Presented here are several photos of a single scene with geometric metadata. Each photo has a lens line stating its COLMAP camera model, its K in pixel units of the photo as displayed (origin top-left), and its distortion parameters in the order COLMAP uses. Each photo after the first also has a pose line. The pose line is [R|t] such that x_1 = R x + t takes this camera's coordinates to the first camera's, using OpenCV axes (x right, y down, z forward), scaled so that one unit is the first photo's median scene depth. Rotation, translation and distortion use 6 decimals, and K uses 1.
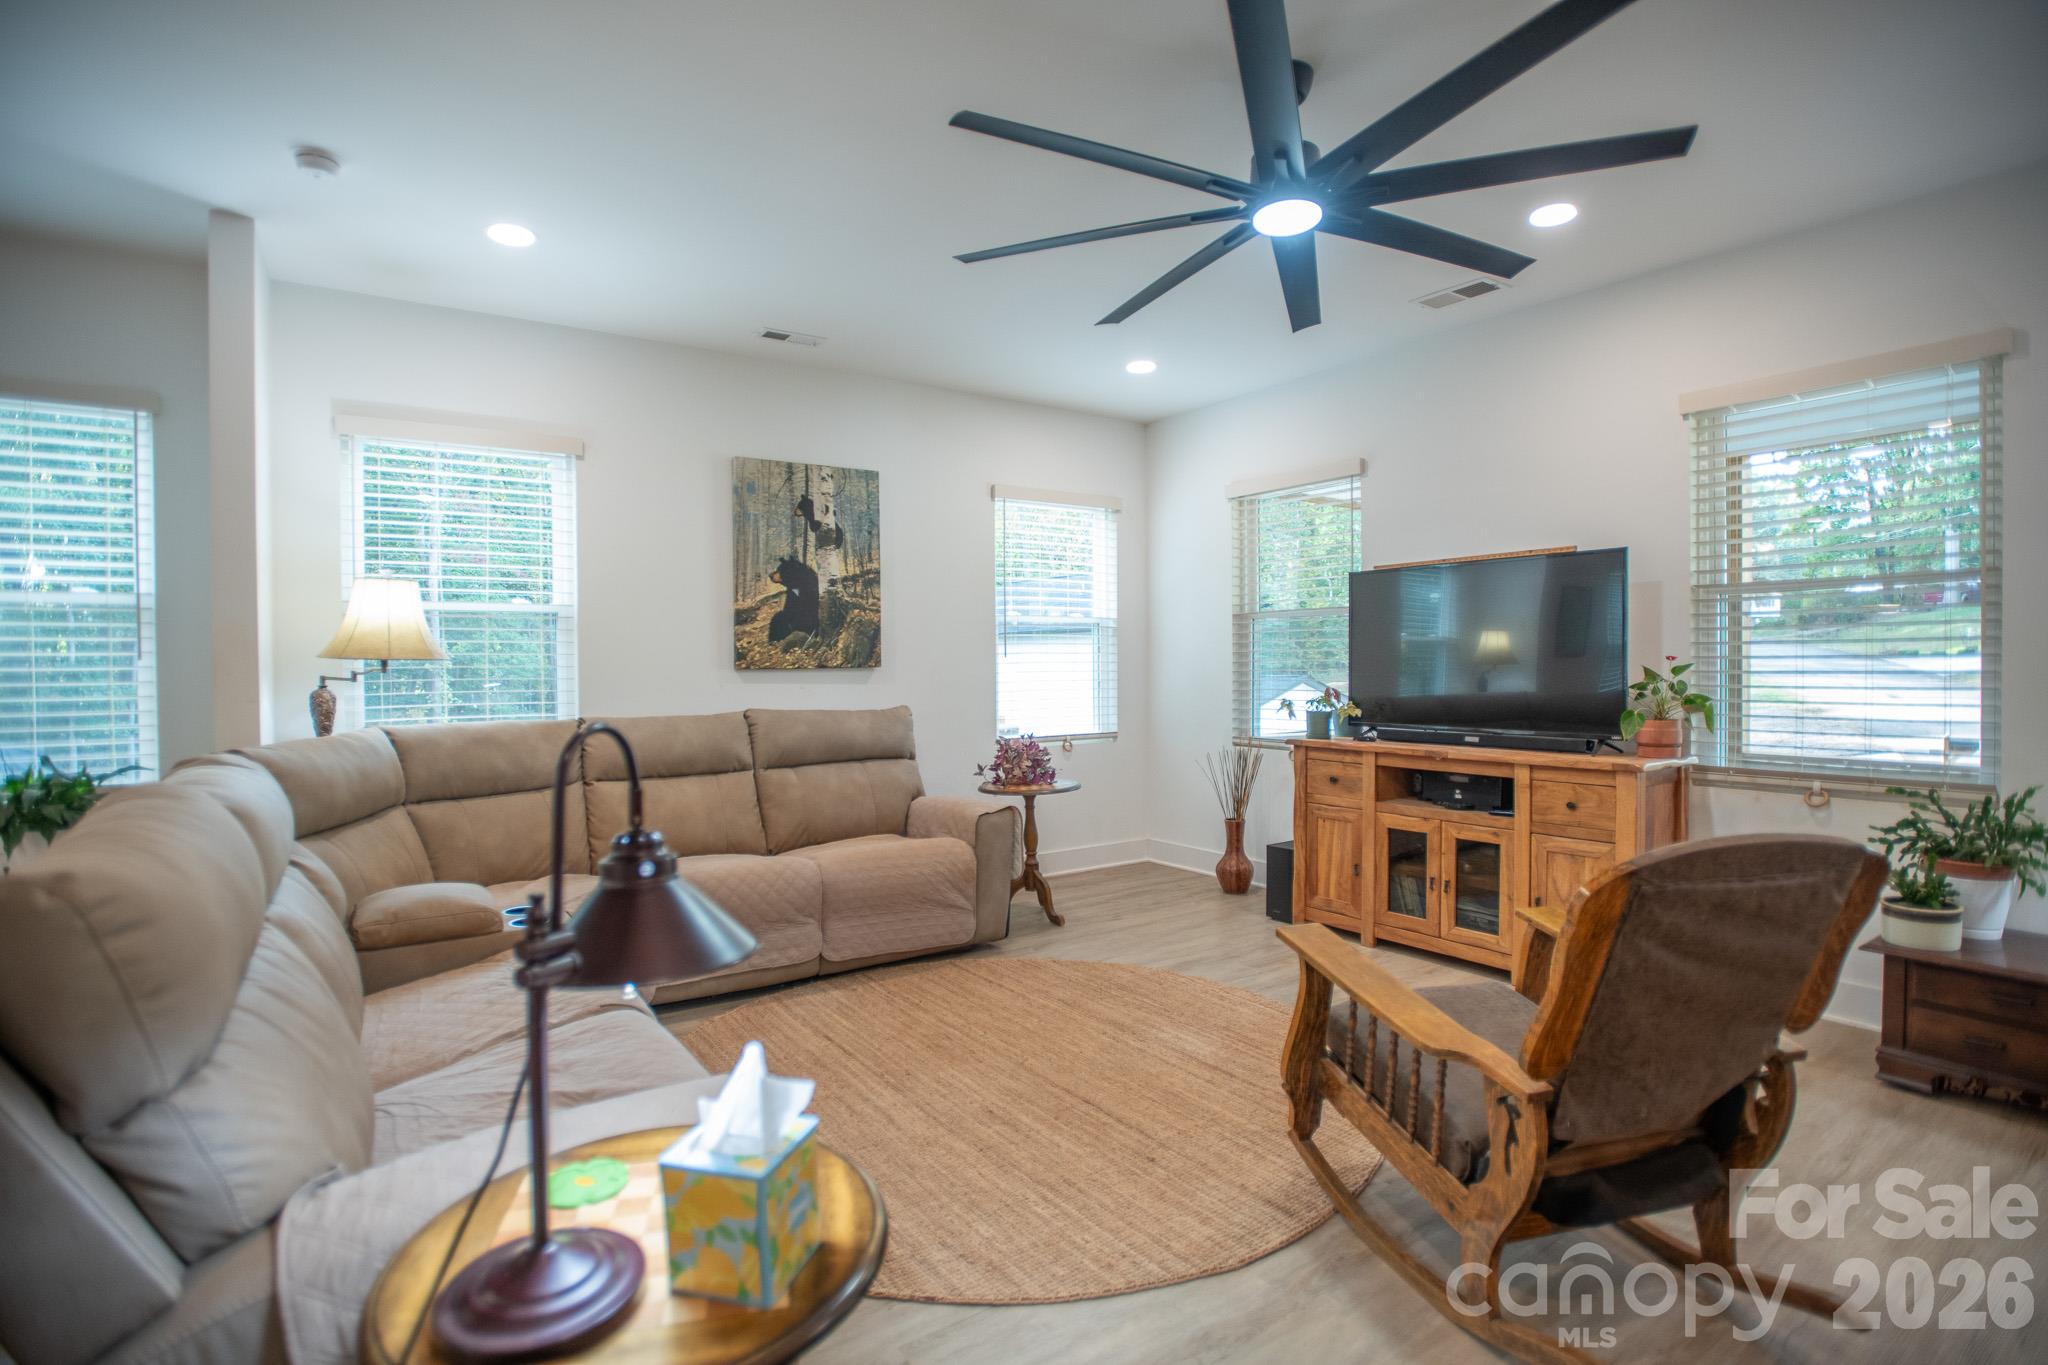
lens RADIAL K [[983.5, 0, 1027.6], [0, 983.5, 684.0], [0, 0, 1]] dist [-0.068394, 0.026263]
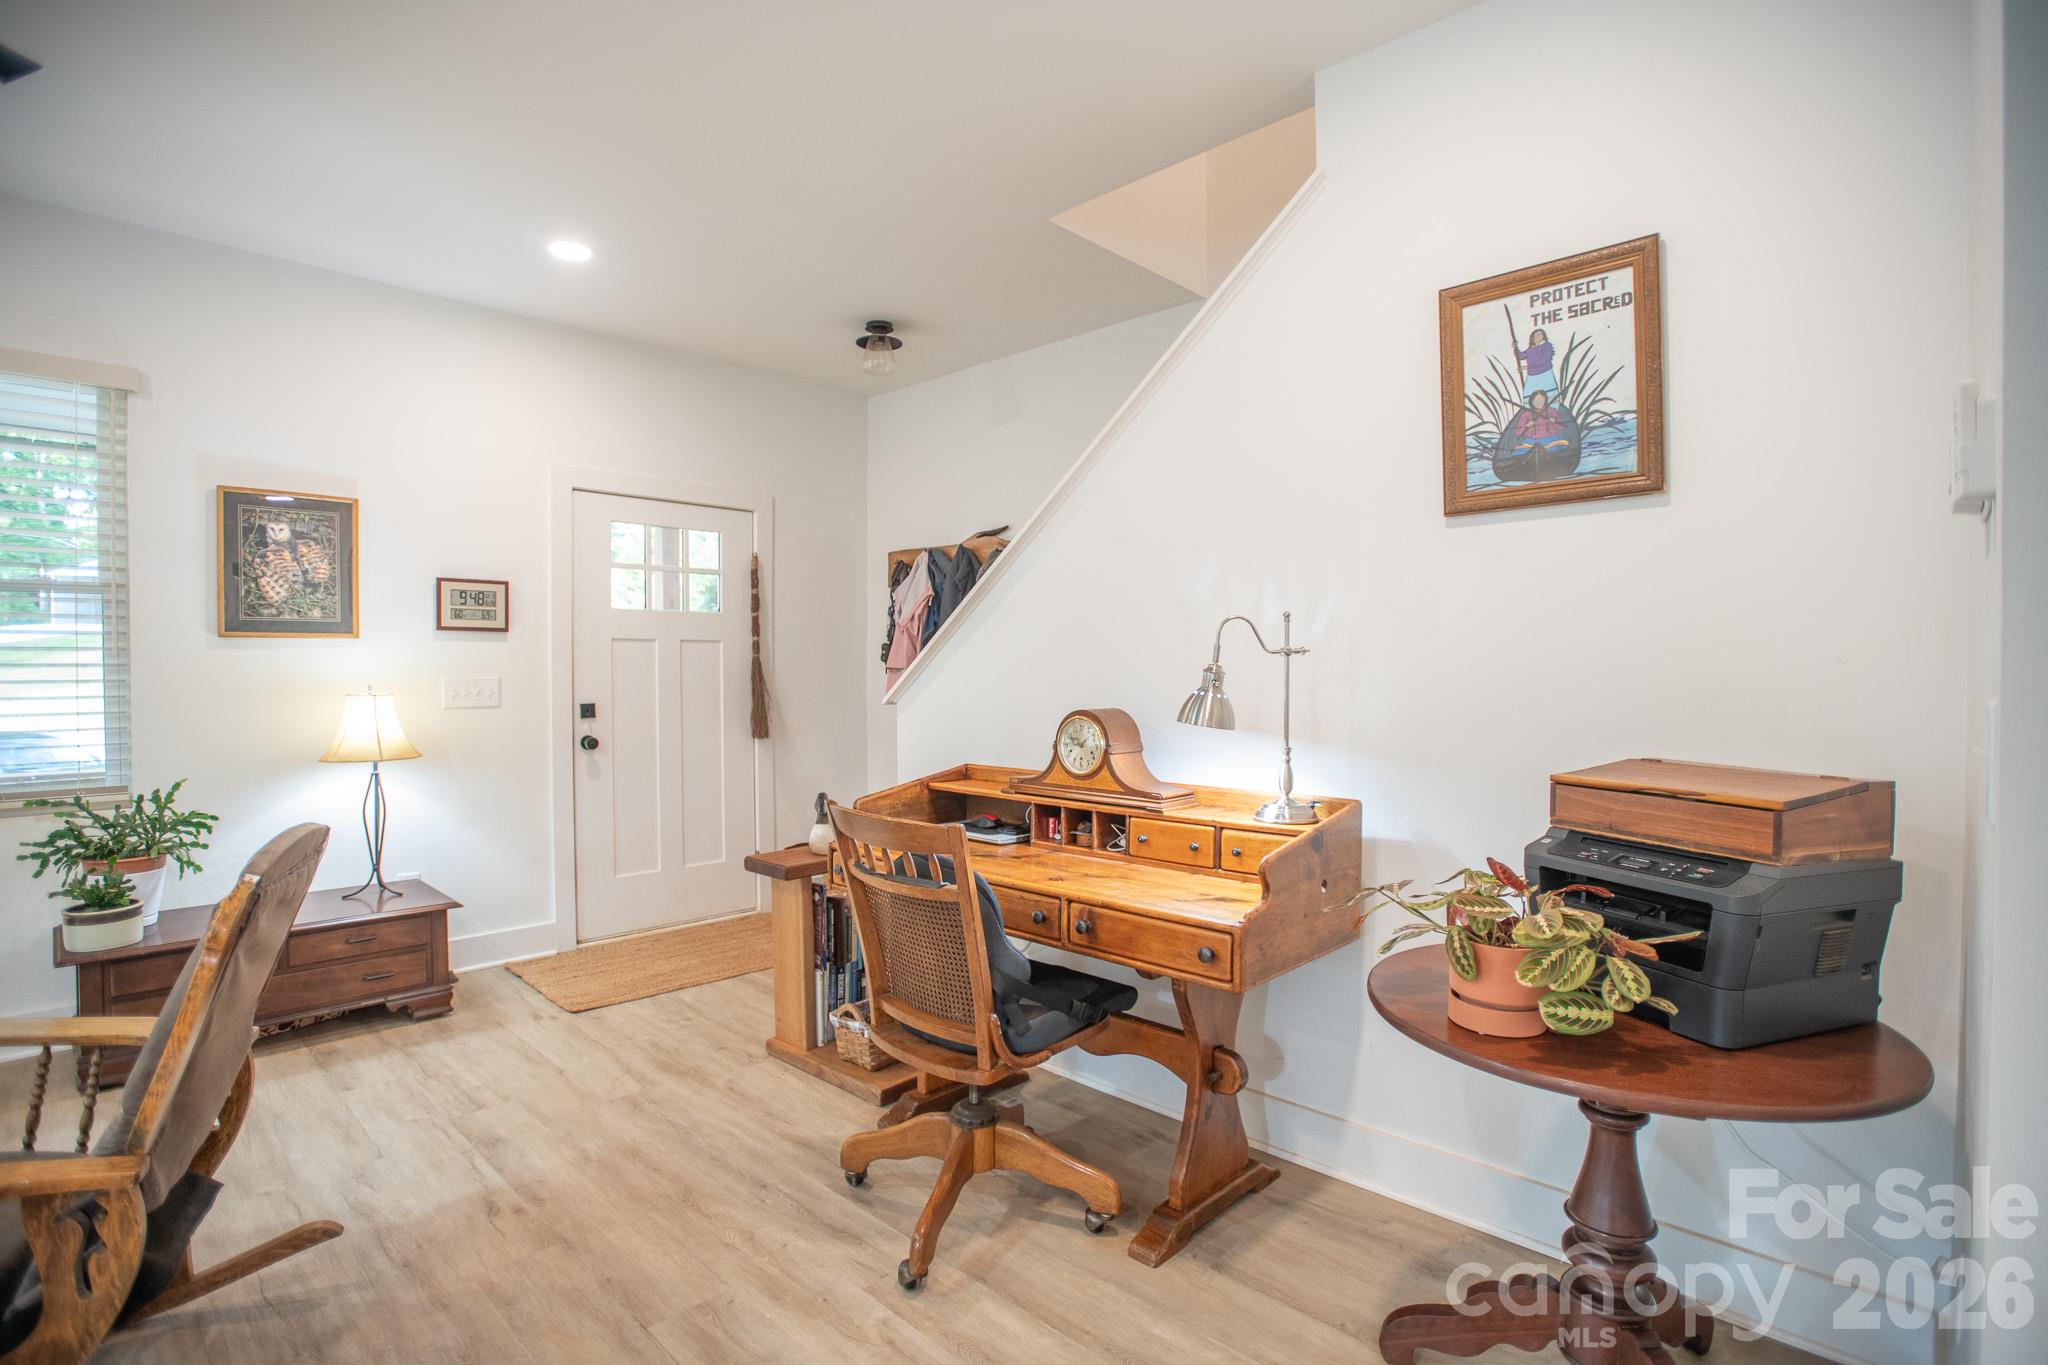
lens RADIAL K [[983.5, 0, 1027.6], [0, 983.5, 684.0], [0, 0, 1]] dist [-0.068394, 0.026263]
pose [[-0.206311, -0.007071, 0.978461, -0.155809], [0.018637, 0.999764, 0.011155, -0.001159], [-0.978309, 0.020537, -0.206131, 0.130249]]
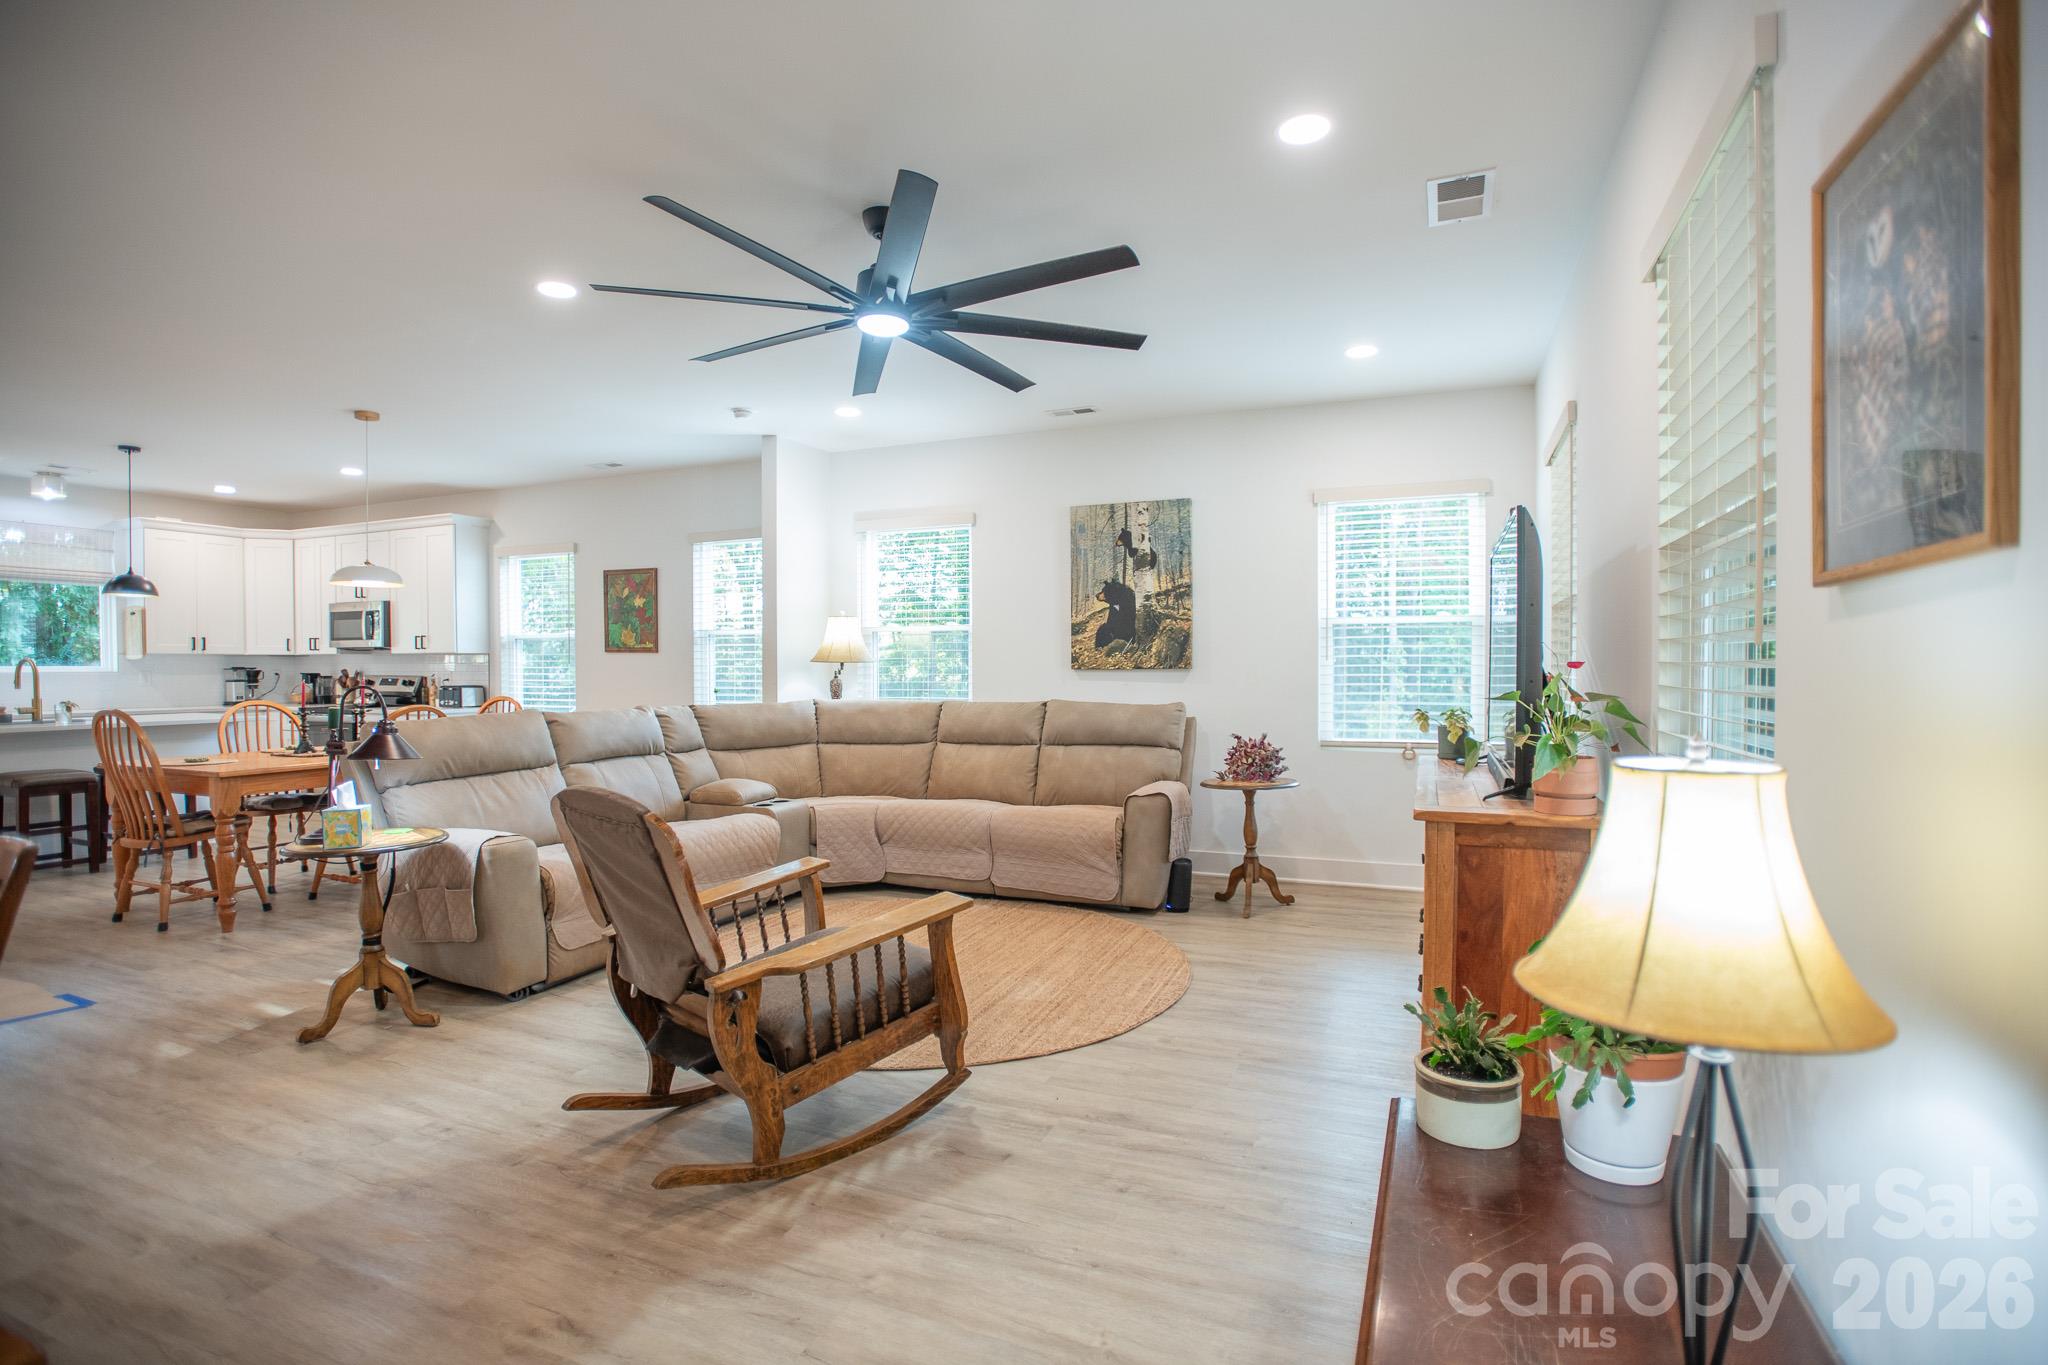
lens RADIAL K [[983.5, 0, 1027.6], [0, 983.5, 684.0], [0, 0, 1]] dist [-0.068394, 0.026263]
pose [[0.535016, 0.021387, -0.844571, 0.778554], [-0.019315, 0.999728, 0.013080, -0.011500], [0.844621, 0.009314, 0.535283, 0.245853]]
